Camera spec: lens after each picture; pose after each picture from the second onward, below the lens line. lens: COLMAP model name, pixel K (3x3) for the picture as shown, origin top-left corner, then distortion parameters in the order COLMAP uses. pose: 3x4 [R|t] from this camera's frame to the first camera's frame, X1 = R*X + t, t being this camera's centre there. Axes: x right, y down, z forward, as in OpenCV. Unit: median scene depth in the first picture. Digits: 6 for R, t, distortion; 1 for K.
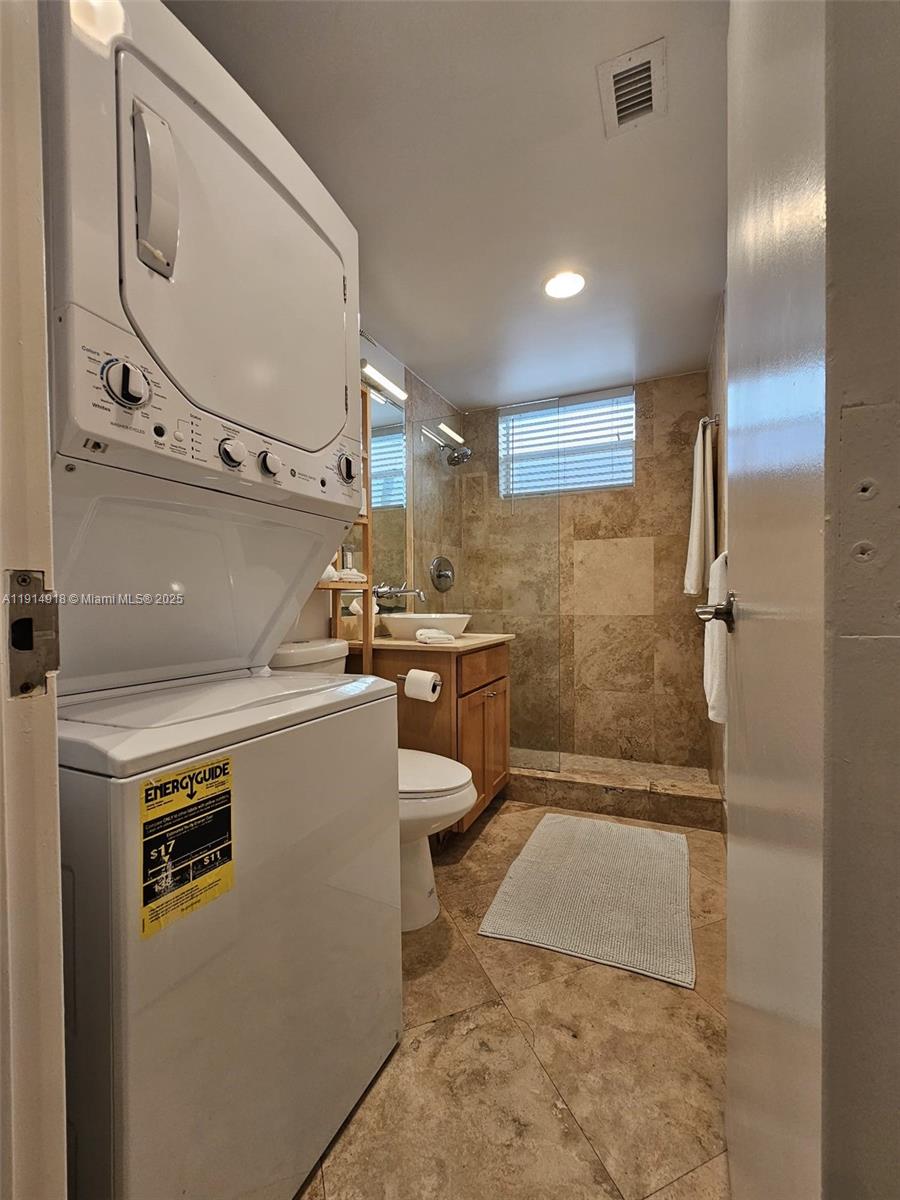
lens RADIAL K [[490.4, 0, 454.0], [0, 490.4, 607.2], [0, 0, 1]] dist [-0.000838, -0.000840]
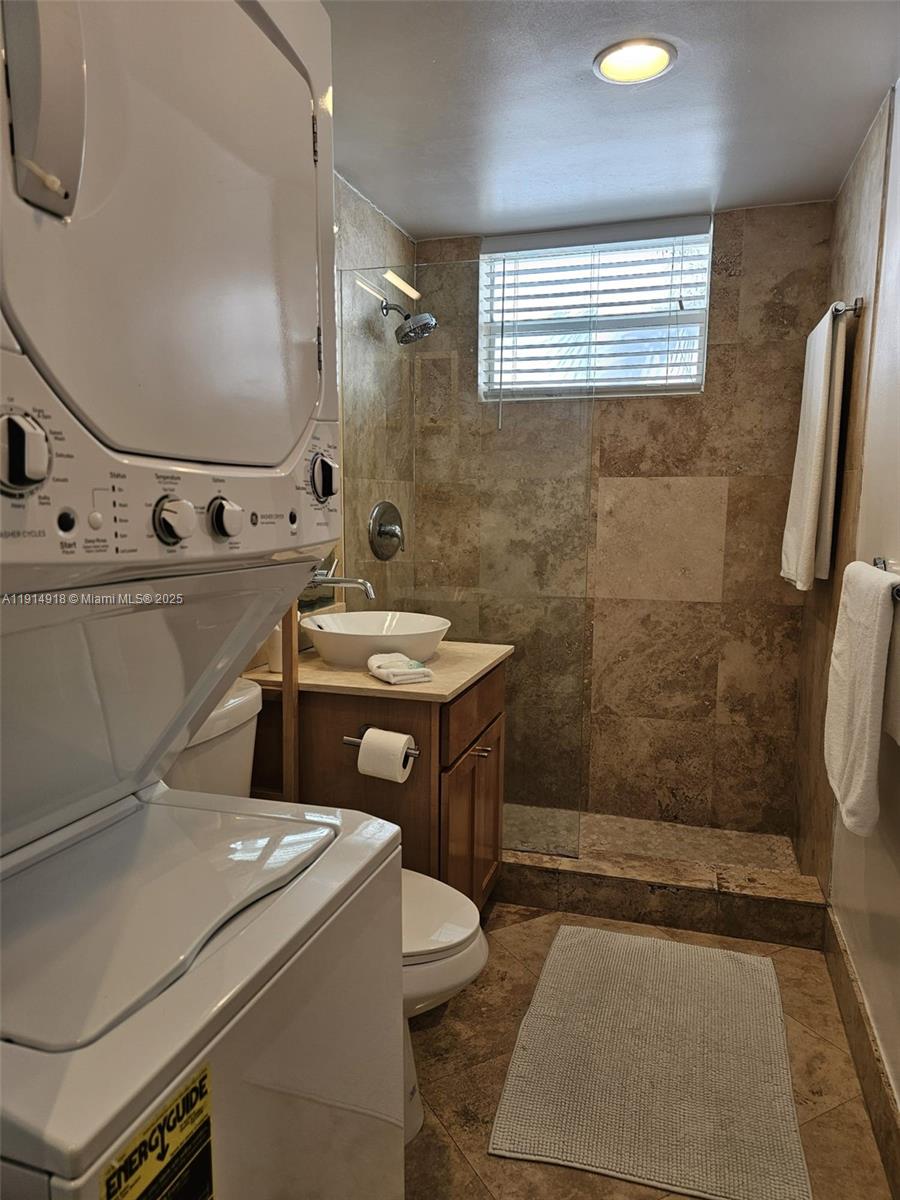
lens RADIAL K [[799.8, 0, 439.0], [0, 799.8, 611.0], [0, 0, 1]] dist [0.058657, -0.045083]
pose [[0.993779, 0.000329, 0.111373, -0.087169], [-0.013631, 0.992837, 0.118699, -0.112468], [-0.110536, -0.119479, 0.986664, 0.015937]]
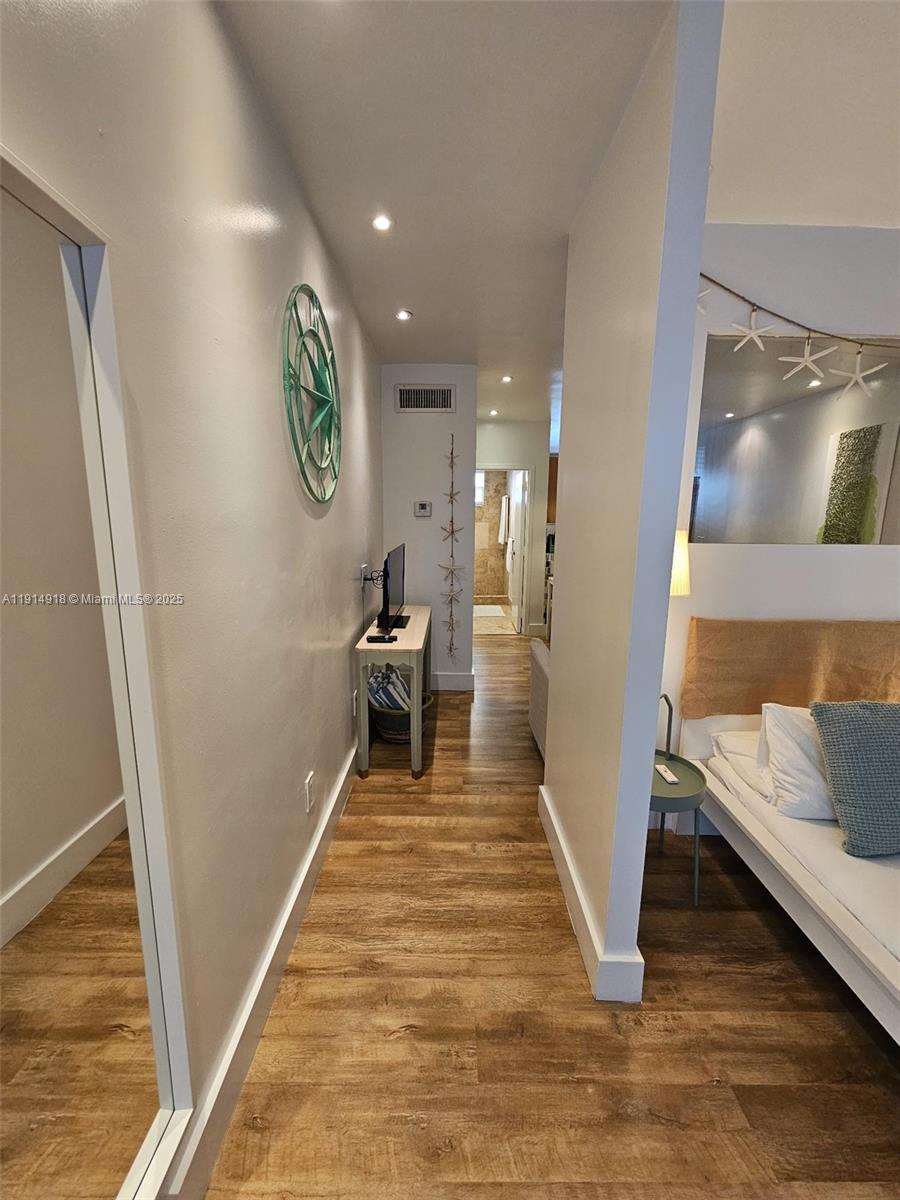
lens RADIAL K [[490.4, 0, 451.6], [0, 490.4, 600.8], [0, 0, 1]] dist [-0.000838, -0.000840]
pose [[0.912533, -0.054054, 0.405417, -1.307133], [-0.009038, 0.988321, 0.152115, -0.154671], [-0.408904, -0.142474, 0.901387, -2.111043]]
